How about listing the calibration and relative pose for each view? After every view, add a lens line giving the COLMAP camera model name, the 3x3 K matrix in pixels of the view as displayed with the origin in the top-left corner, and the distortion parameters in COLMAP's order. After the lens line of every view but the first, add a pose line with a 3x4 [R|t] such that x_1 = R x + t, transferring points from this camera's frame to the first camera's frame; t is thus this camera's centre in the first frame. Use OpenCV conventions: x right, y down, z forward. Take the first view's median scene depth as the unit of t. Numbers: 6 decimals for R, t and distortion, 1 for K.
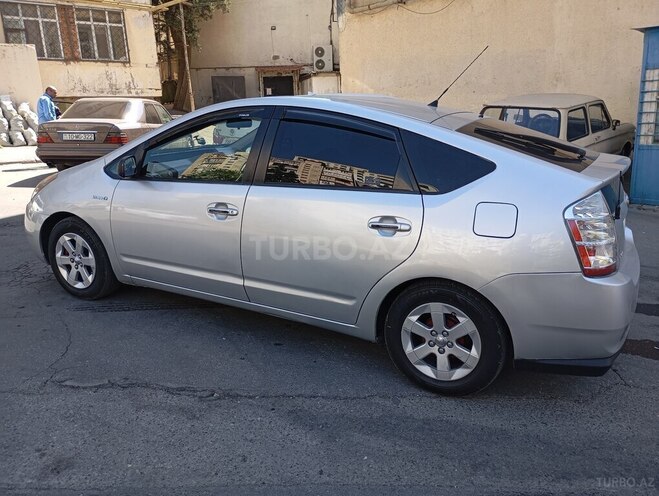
lens RADIAL K [[555.4, 0, 329.5], [0, 555.4, 248.0], [0, 0, 1]] dist [0.063241, -0.082521]
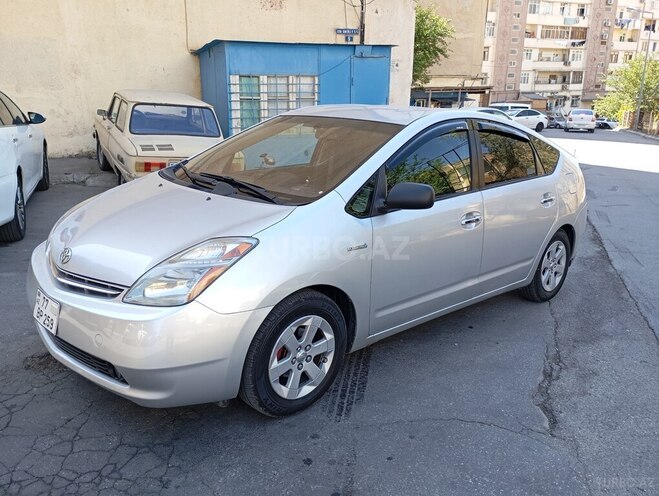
lens RADIAL K [[555.4, 0, 329.5], [0, 555.4, 248.0], [0, 0, 1]] dist [0.063241, -0.082521]
pose [[0.307732, -0.239528, 0.920830, -1.319244], [0.213766, 0.960457, 0.178397, -0.274127], [-0.927149, 0.141944, 0.346766, 0.940289]]
